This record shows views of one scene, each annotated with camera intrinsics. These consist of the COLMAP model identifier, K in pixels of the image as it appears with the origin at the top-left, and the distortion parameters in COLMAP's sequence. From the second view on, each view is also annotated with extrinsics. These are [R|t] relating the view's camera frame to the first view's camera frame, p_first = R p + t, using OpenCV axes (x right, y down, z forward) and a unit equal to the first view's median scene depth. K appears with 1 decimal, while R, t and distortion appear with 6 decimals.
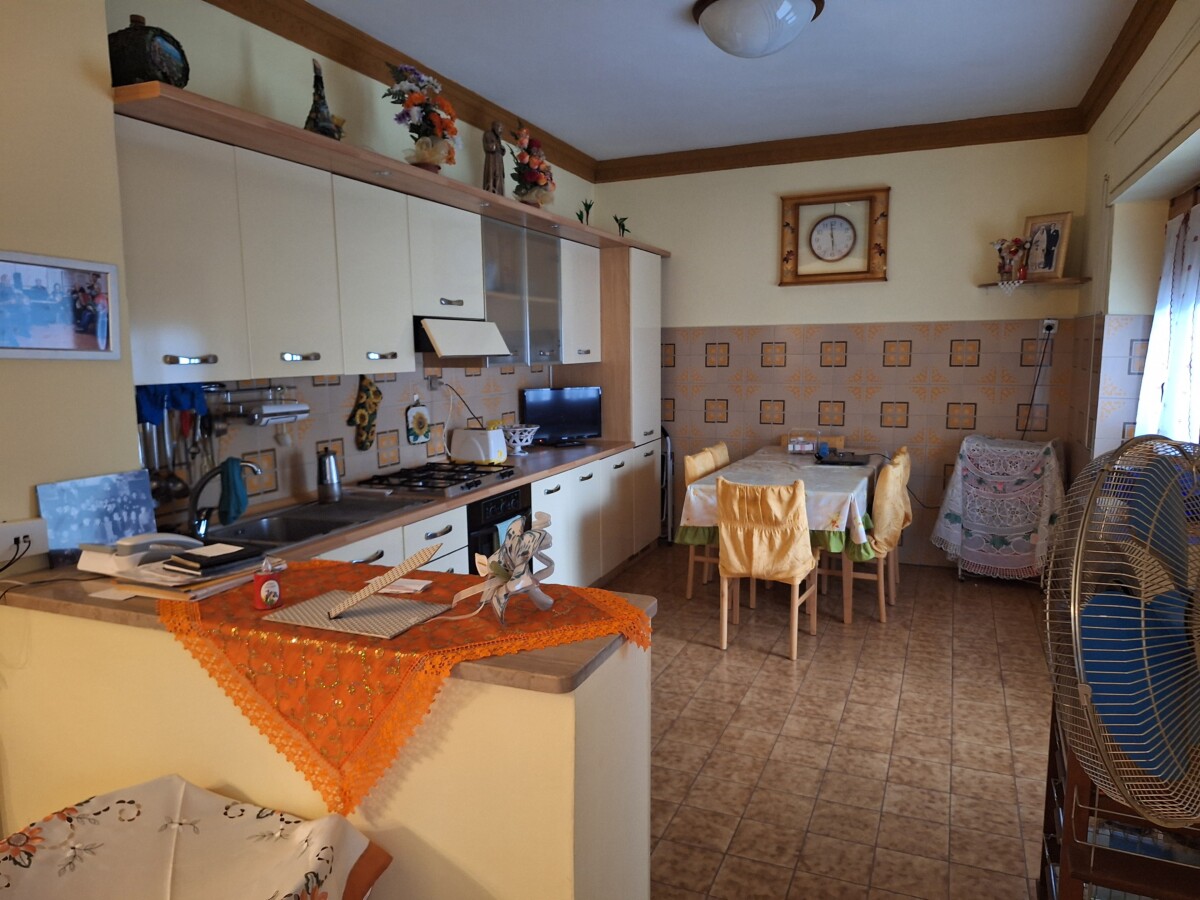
lens RADIAL K [[831.7, 0, 603.9], [0, 831.7, 451.3], [0, 0, 1]] dist [0.043479, -0.007320]
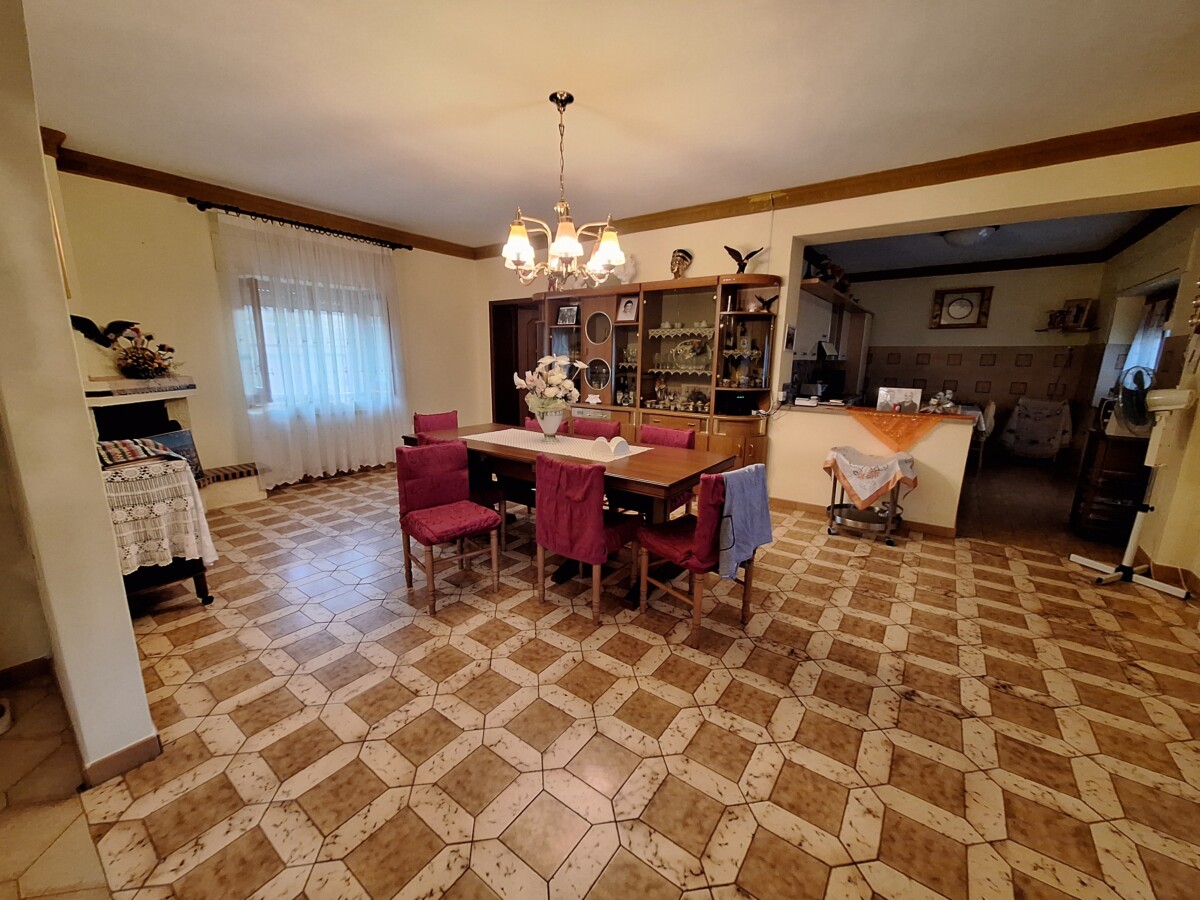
lens RADIAL K [[470.3, 0, 588.7], [0, 470.3, 449.7], [0, 0, 1]] dist [0.003604, 0.000686]
pose [[0.968623, 0.069014, -0.238759, -0.404906], [-0.053036, 0.995941, 0.072720, 0.097057], [0.242809, -0.057776, 0.968352, -0.560064]]
